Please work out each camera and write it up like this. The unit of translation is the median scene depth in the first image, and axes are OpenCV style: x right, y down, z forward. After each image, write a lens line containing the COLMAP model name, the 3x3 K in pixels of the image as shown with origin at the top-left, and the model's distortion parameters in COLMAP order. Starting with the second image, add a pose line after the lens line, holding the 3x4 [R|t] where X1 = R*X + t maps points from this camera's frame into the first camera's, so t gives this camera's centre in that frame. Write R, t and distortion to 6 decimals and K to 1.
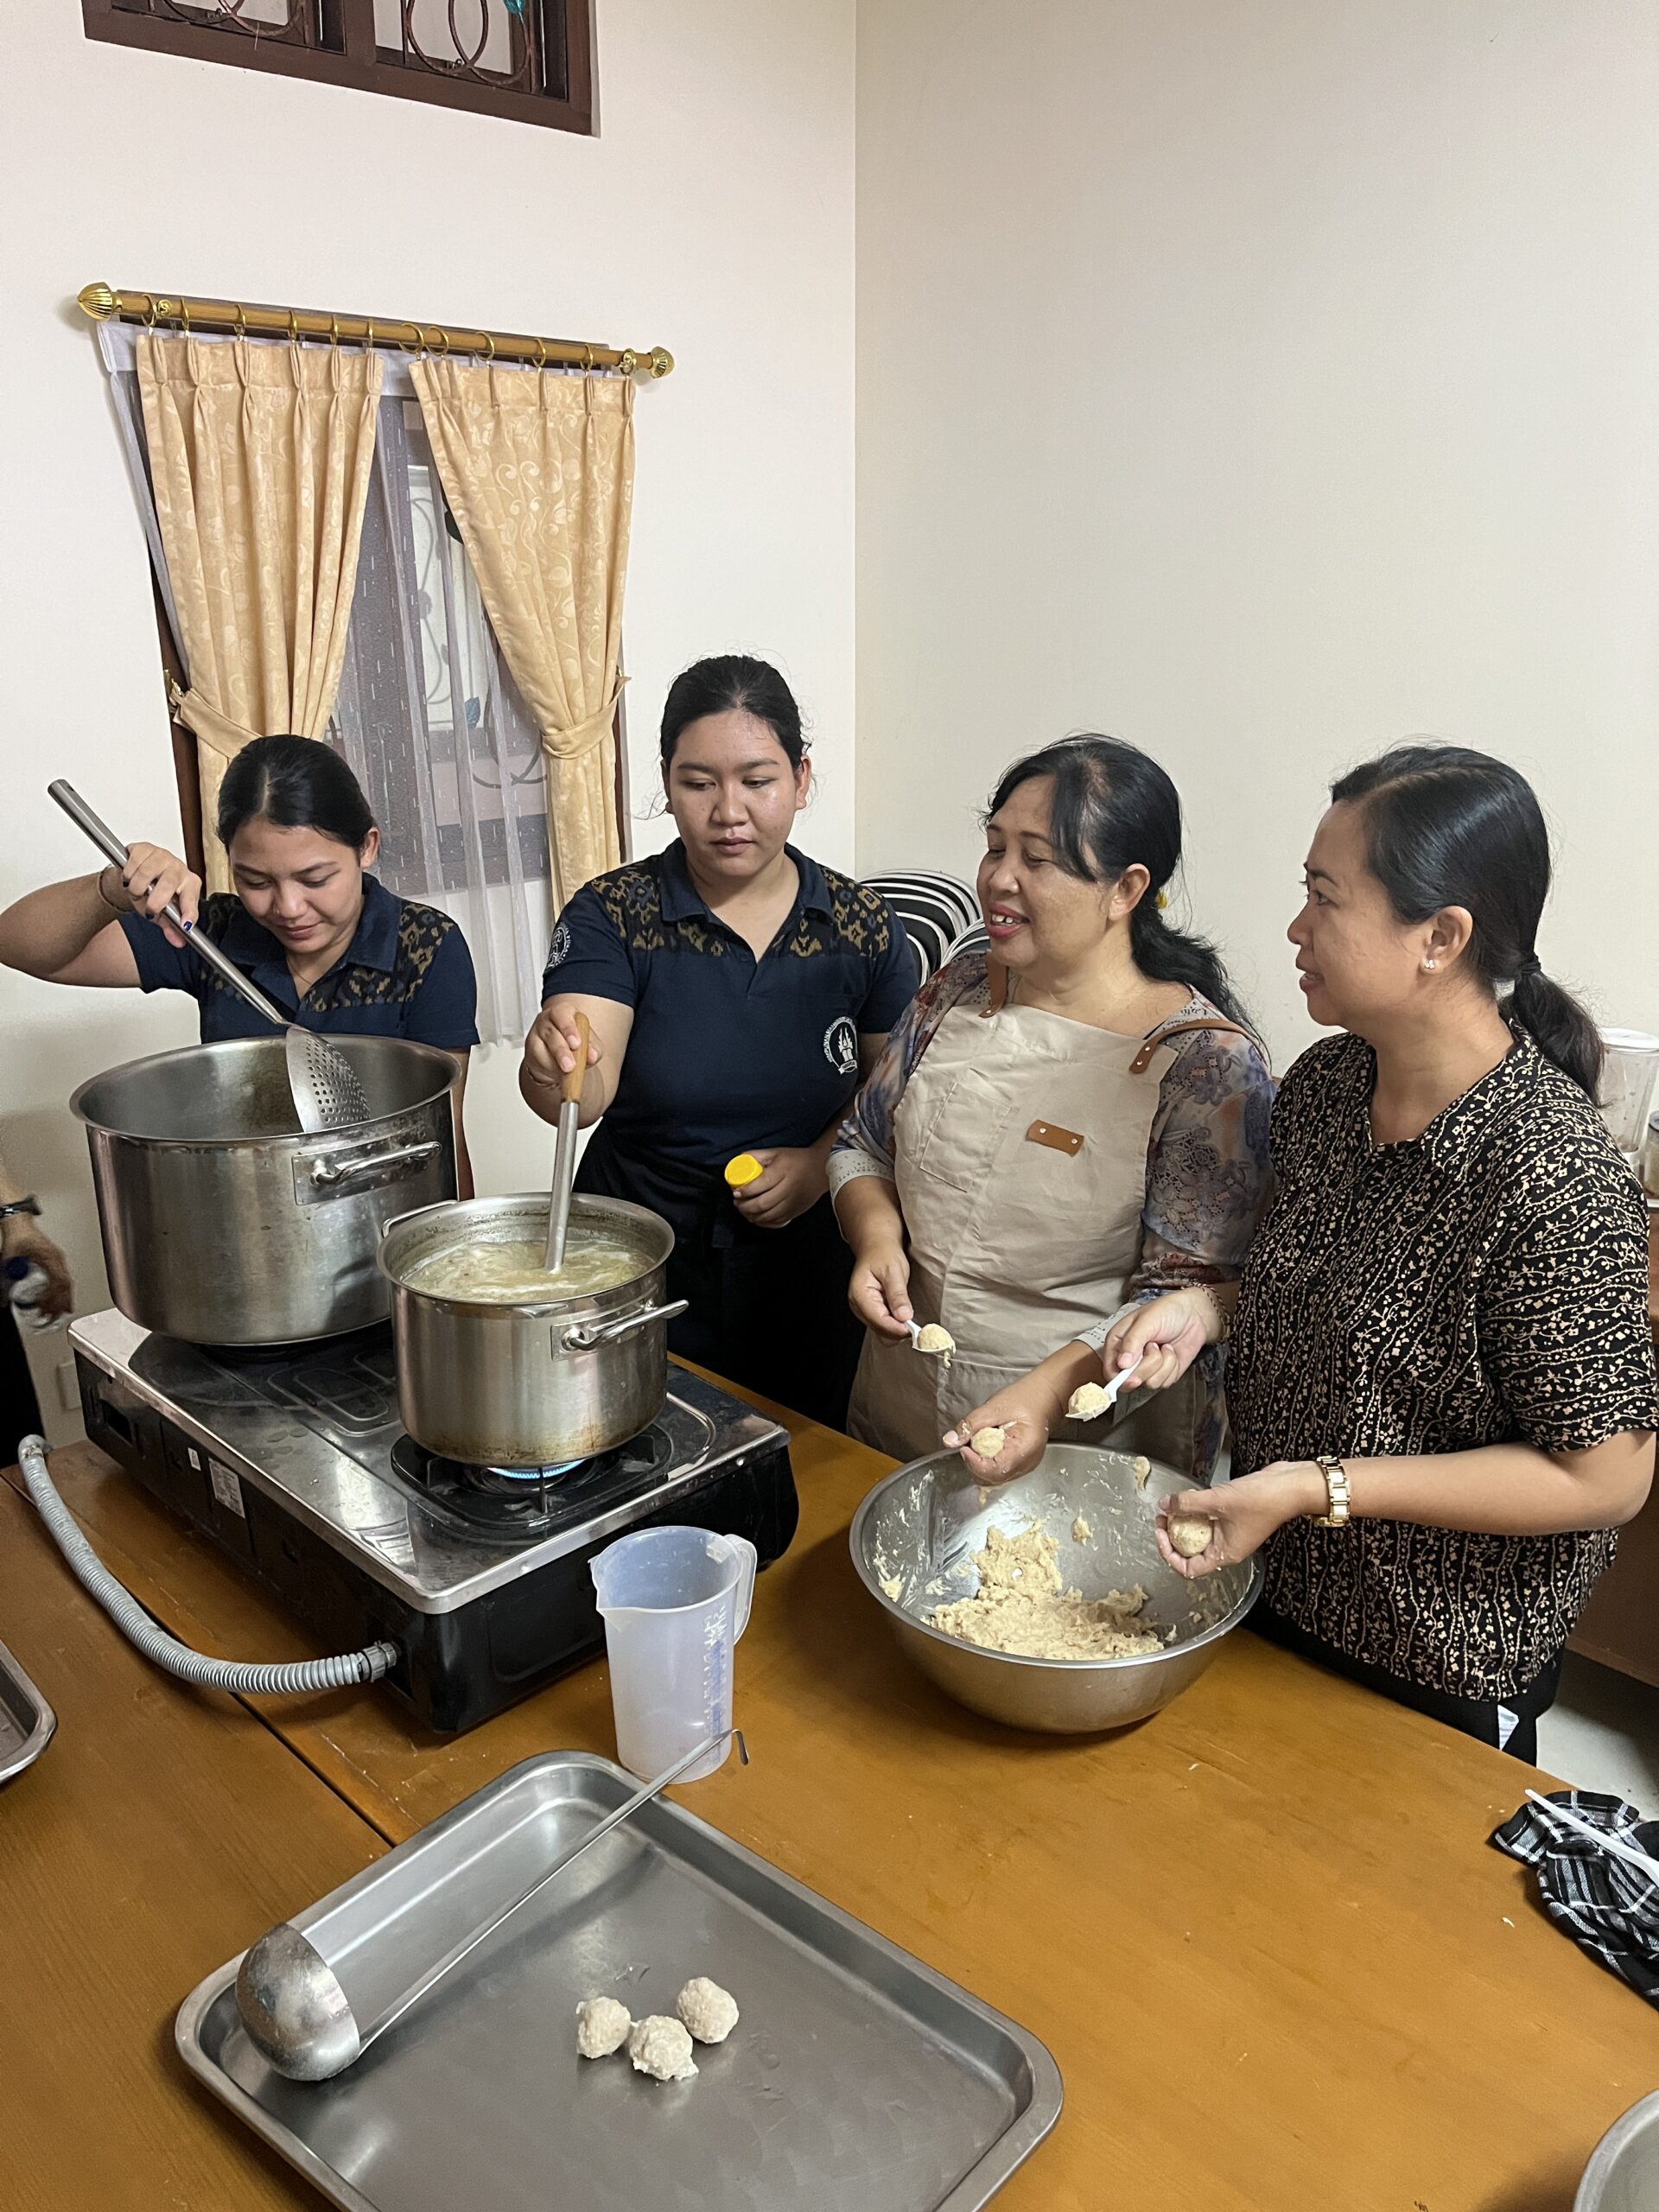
lens RADIAL K [[1681.9, 0, 830.0], [0, 1681.9, 1100.1], [0, 0, 1]] dist [0.064983, -0.077636]
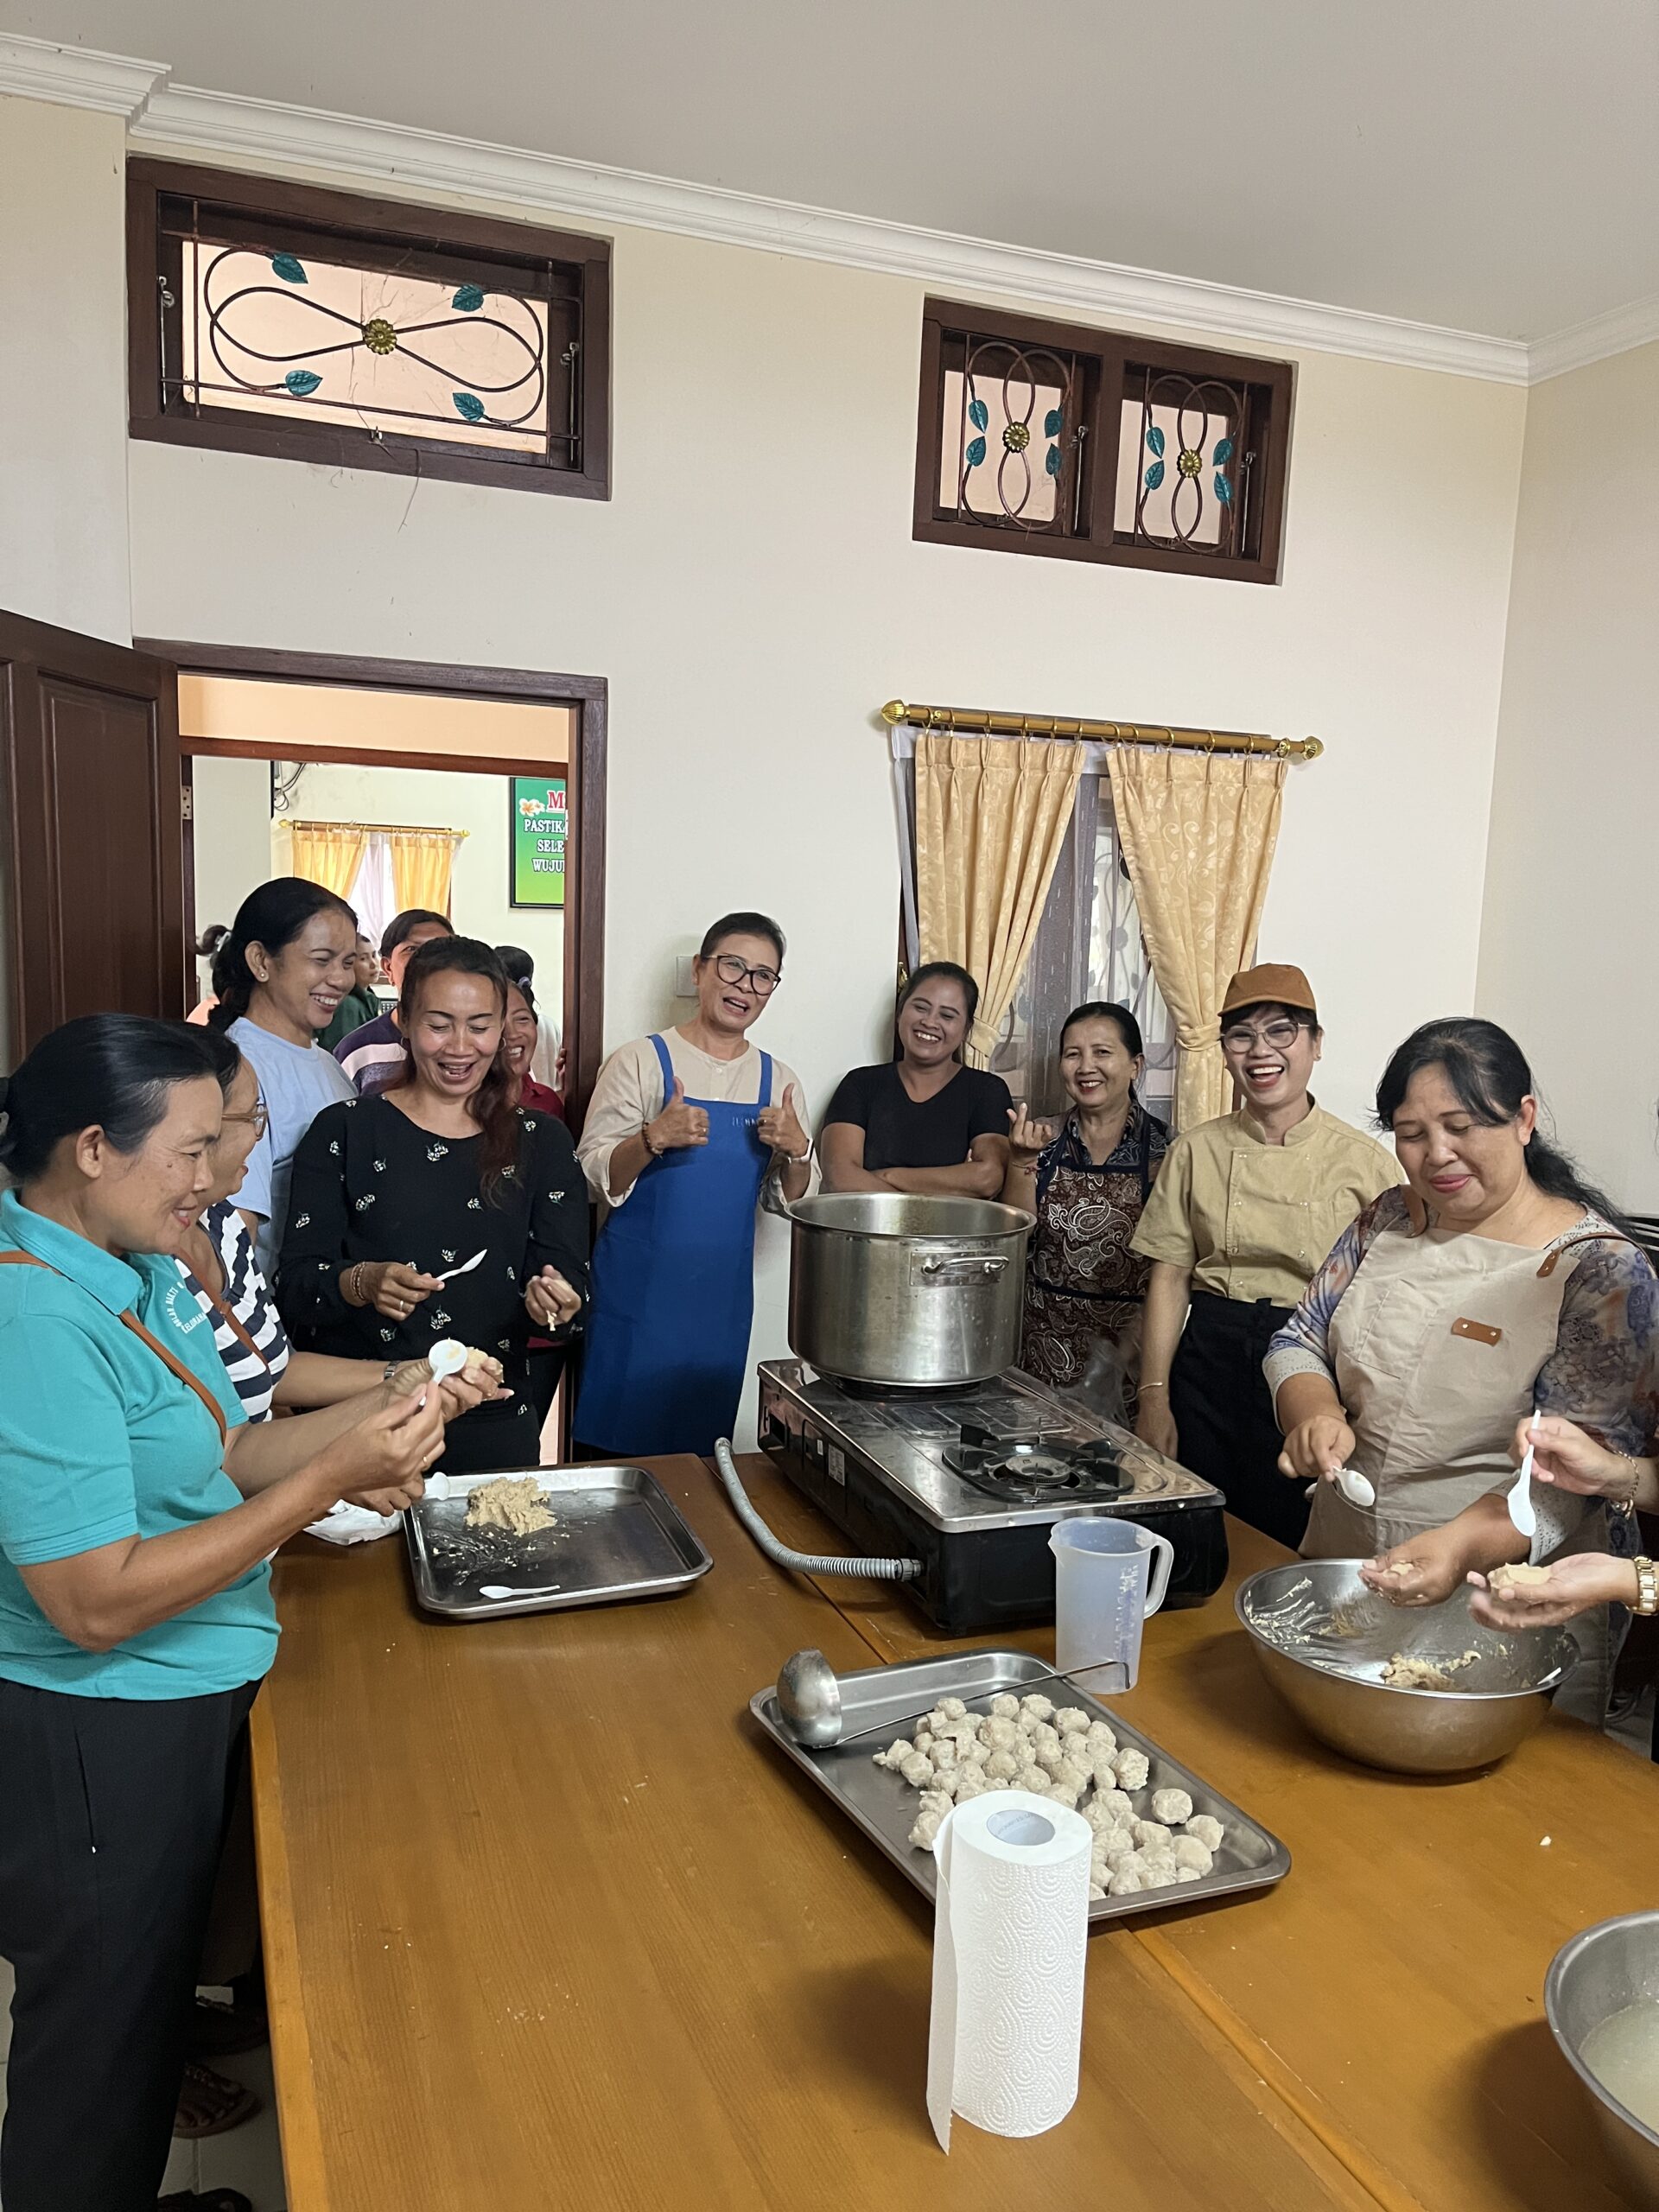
lens RADIAL K [[1659.8, 0, 832.3], [0, 1659.8, 1131.0], [0, 0, 1]] dist [0.070559, -0.112607]
pose [[0.911398, 0.085614, -0.402522, 0.105517], [-0.159938, 0.974918, -0.154775, 0.091178], [0.379175, 0.205440, 0.902231, -0.193387]]
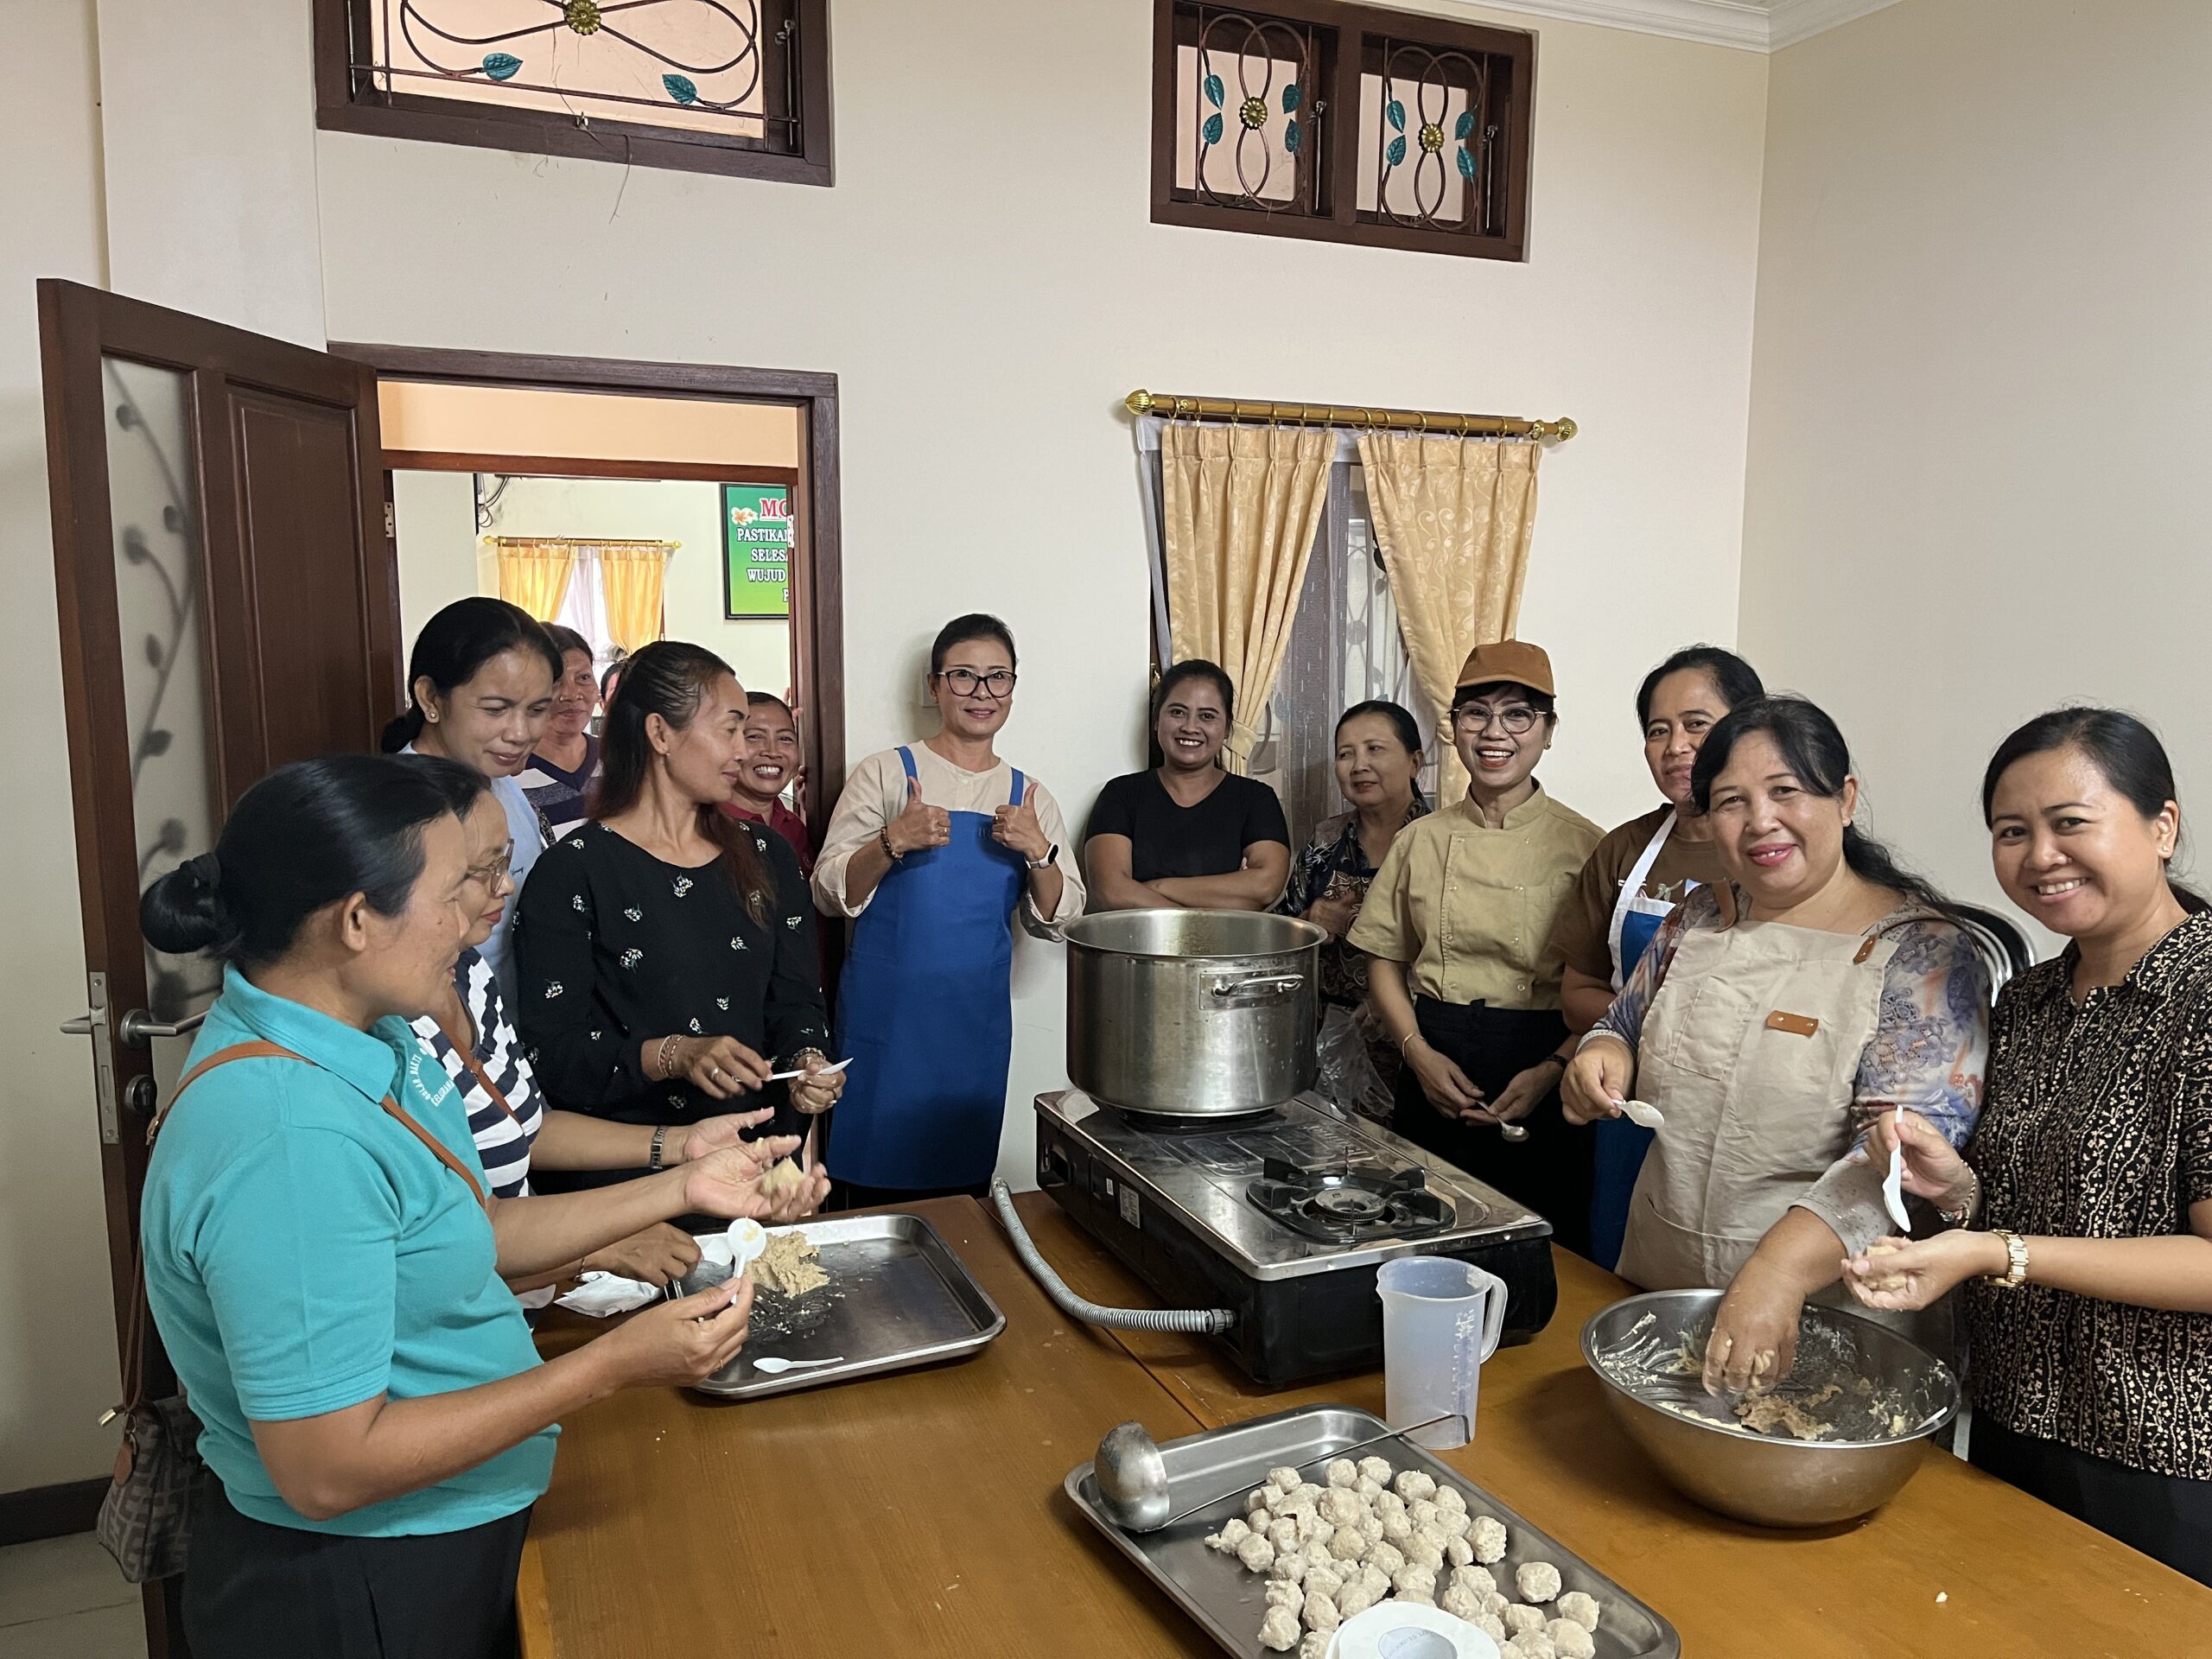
lens RADIAL K [[1659.8, 0, 1114.3], [0, 1659.8, 837.3], [0, 0, 1]] dist [0.070559, -0.112607]
pose [[0.928210, 0.054048, -0.368109, 0.060178], [-0.119366, 0.980351, -0.157047, 0.080120], [0.352388, 0.189712, 0.916423, -0.156721]]
